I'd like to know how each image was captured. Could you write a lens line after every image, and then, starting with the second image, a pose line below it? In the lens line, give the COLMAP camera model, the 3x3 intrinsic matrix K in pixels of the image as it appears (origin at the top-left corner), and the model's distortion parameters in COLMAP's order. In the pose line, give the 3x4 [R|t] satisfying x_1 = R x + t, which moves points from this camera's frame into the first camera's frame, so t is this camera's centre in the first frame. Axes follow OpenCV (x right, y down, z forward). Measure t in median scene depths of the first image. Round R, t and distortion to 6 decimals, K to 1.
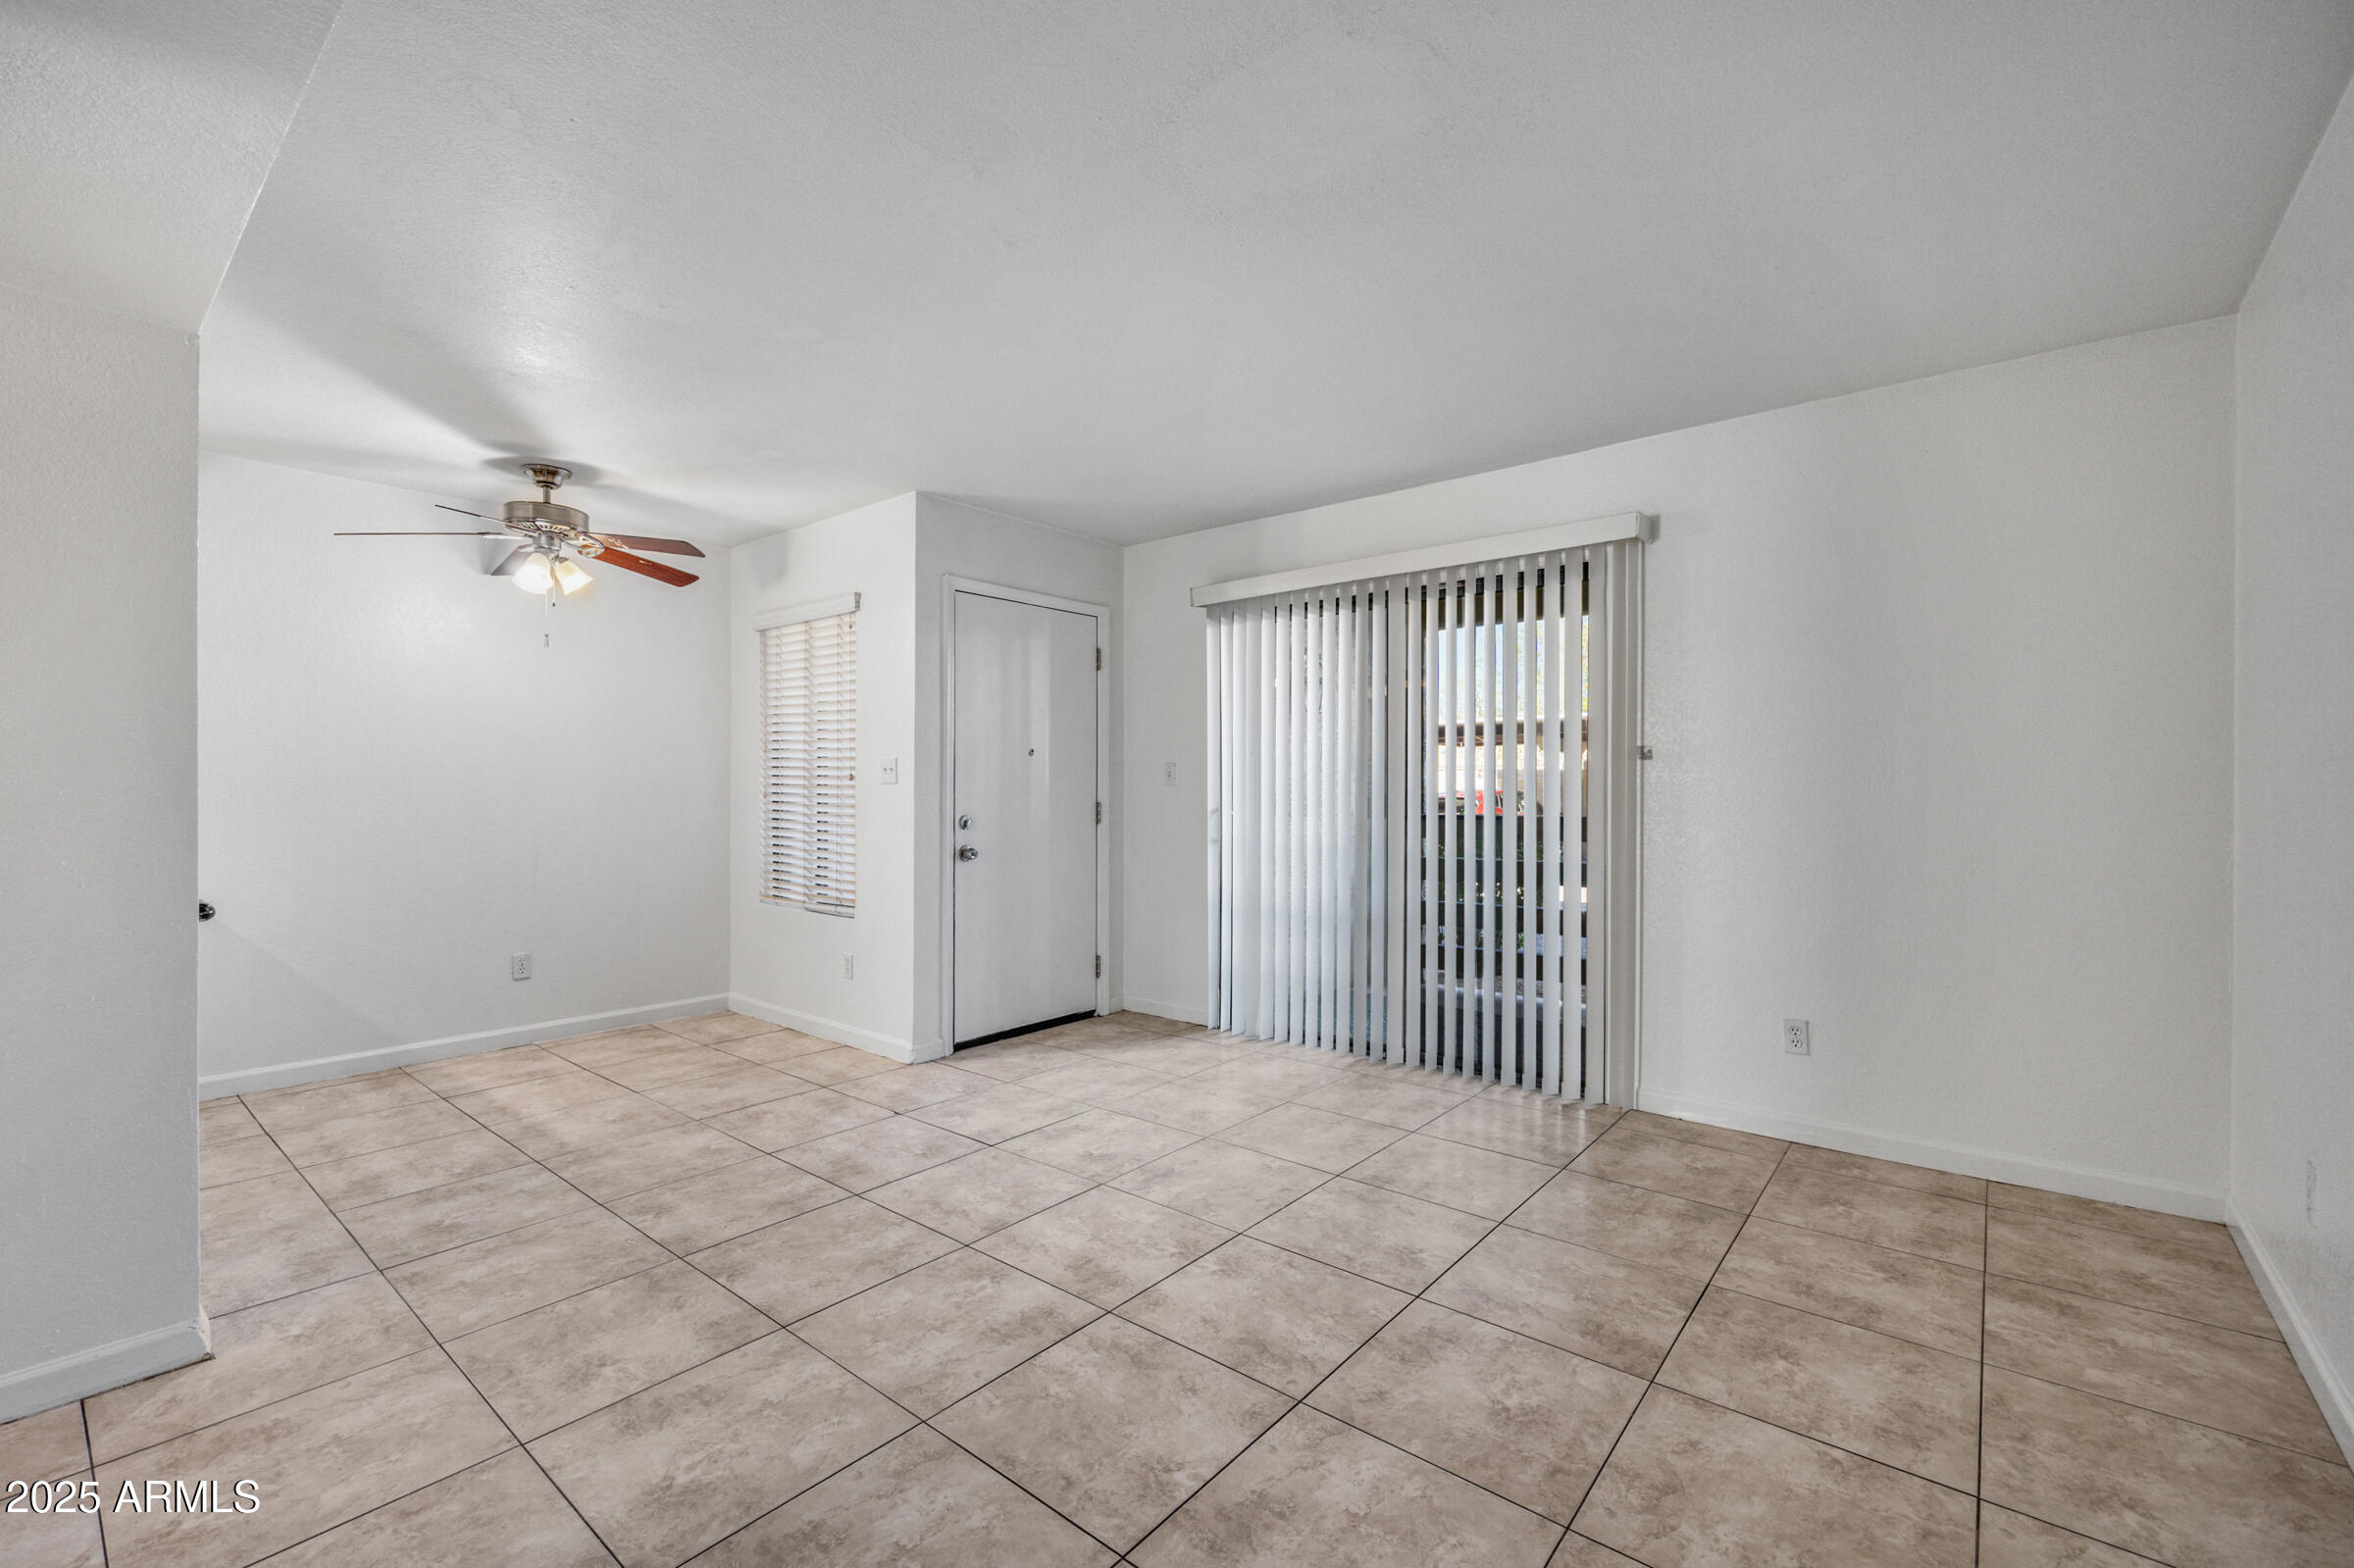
lens RADIAL K [[989.9, 0, 1170.4], [0, 989.9, 788.6], [0, 0, 1]] dist [-0.000547, -0.000047]
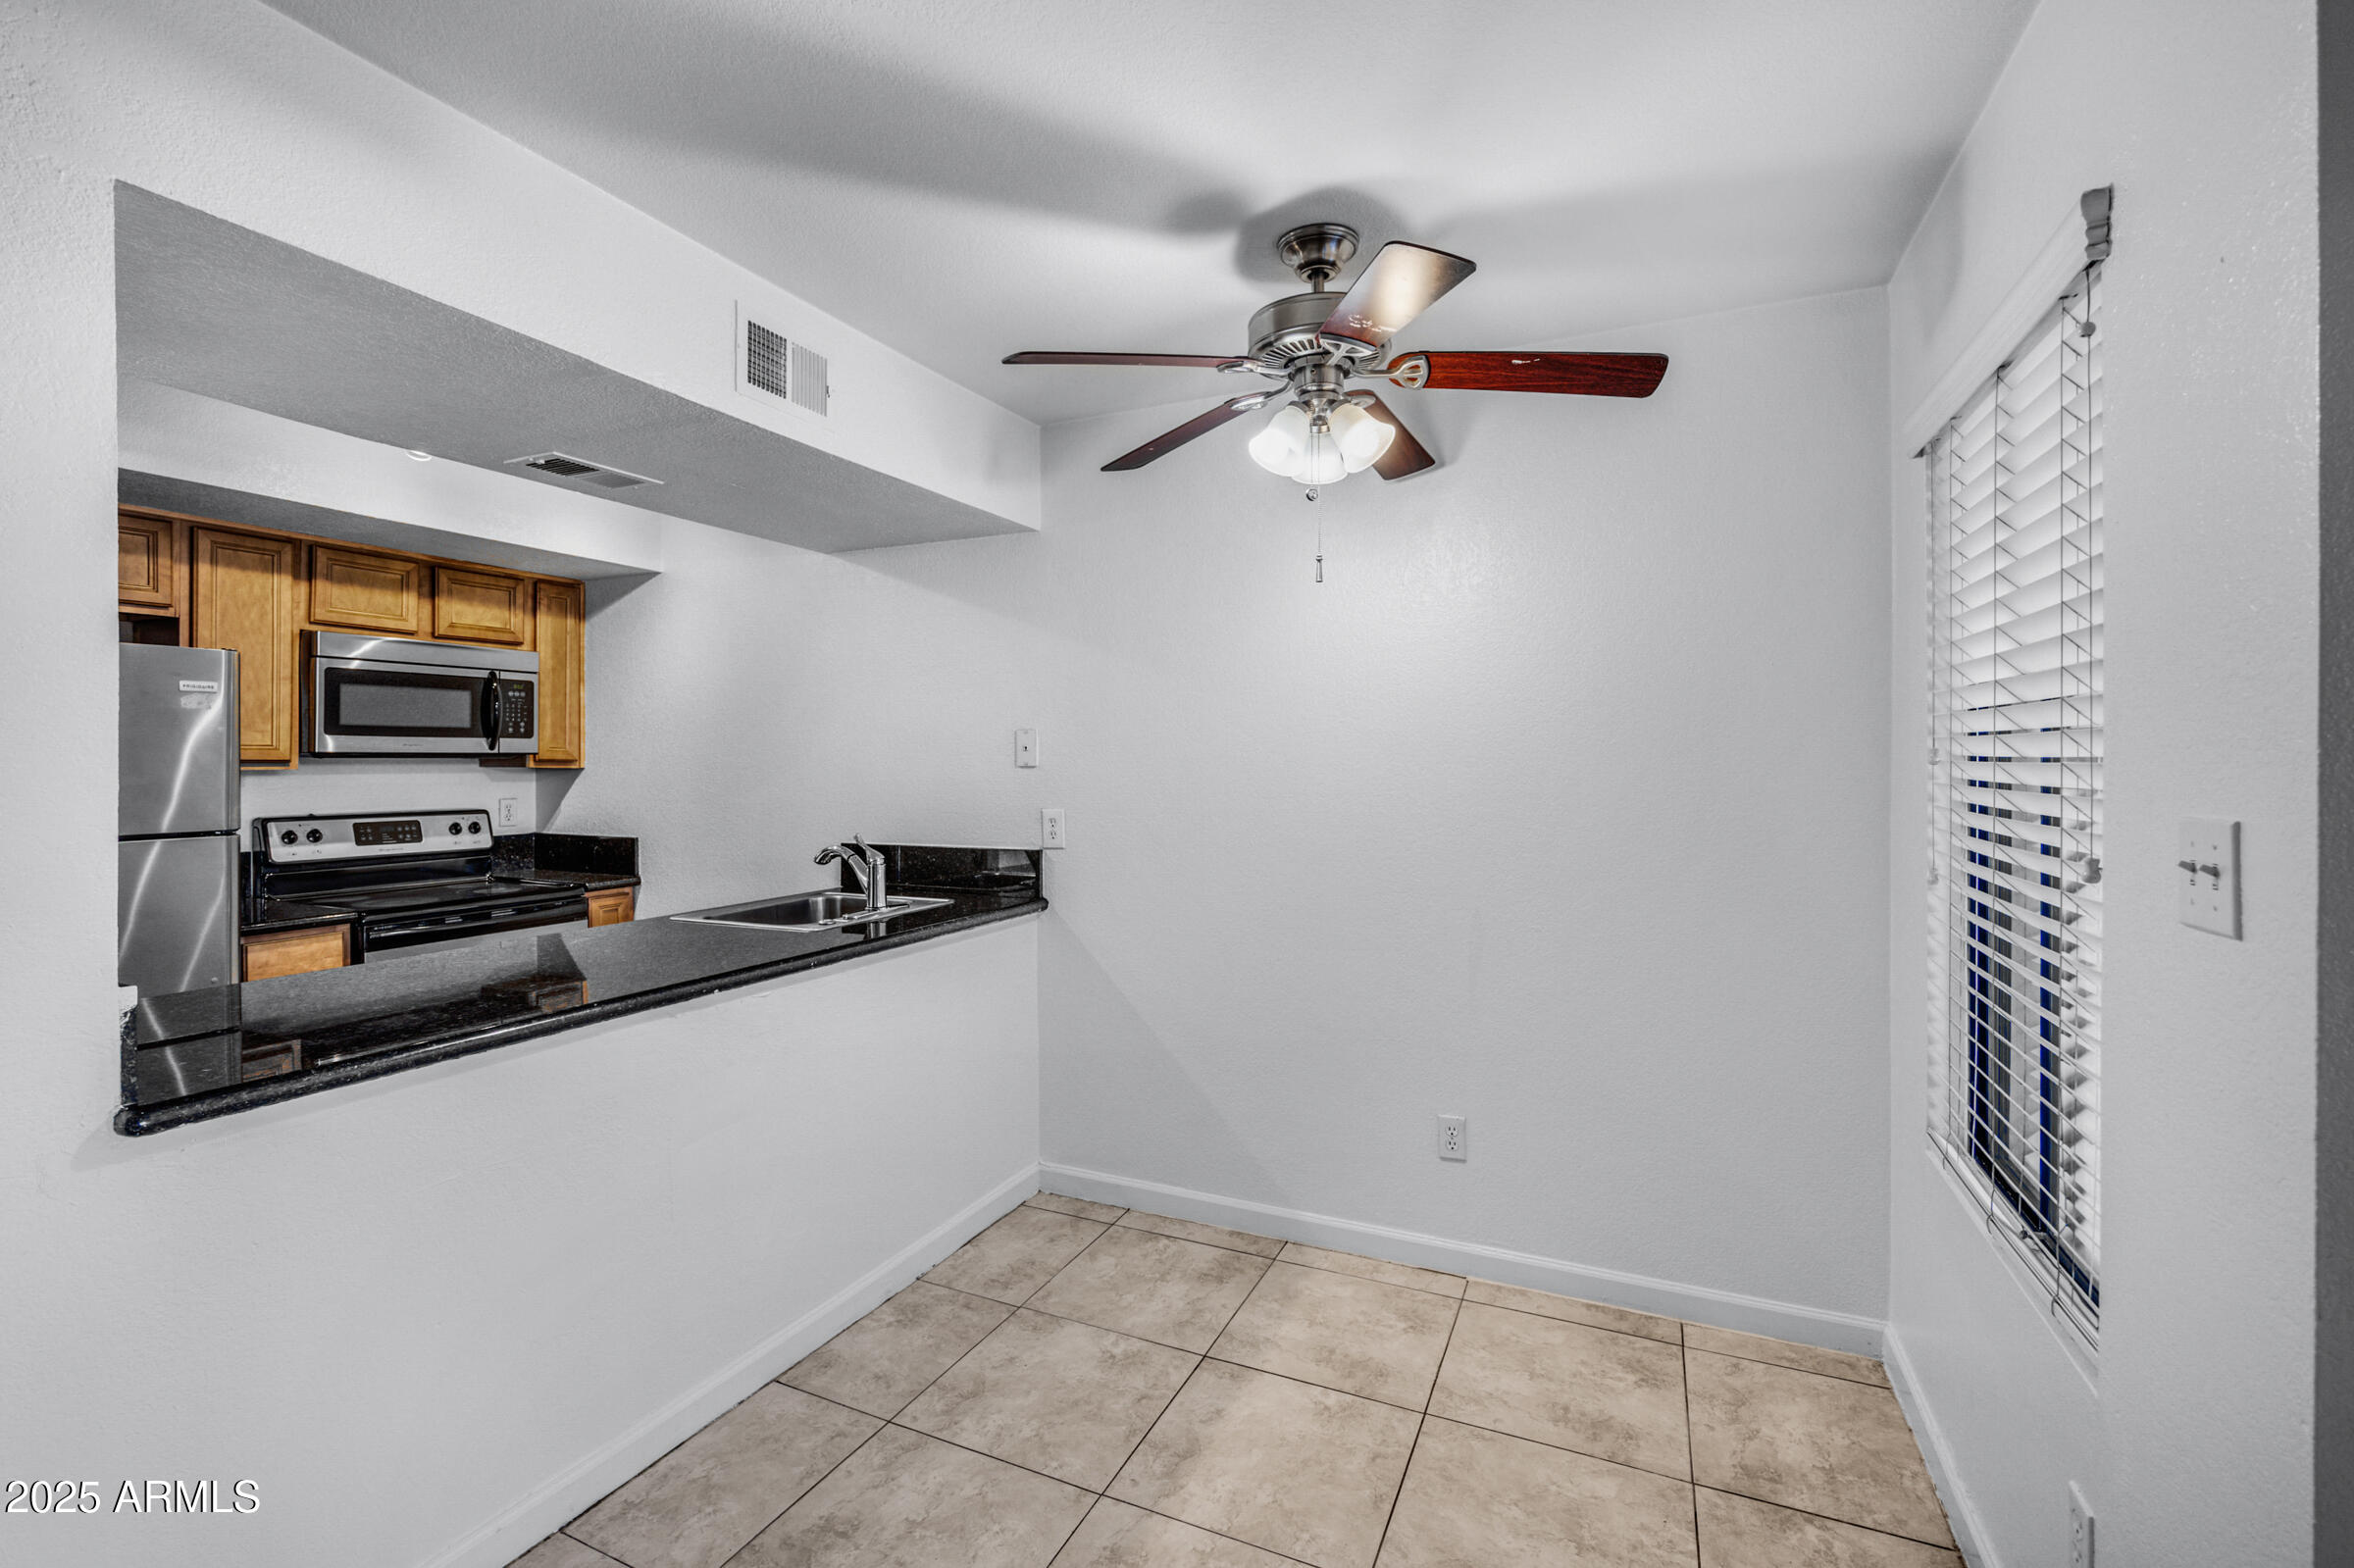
lens RADIAL K [[1037.2, 0, 1169.9], [0, 1037.2, 765.7], [0, 0, 1]] dist [0.000220, 0.000009]
pose [[0.255149, 0.005886, -0.966884, -0.123568], [-0.000975, 0.999983, 0.005831, -0.050386], [0.966901, -0.000545, 0.255150, 0.785851]]
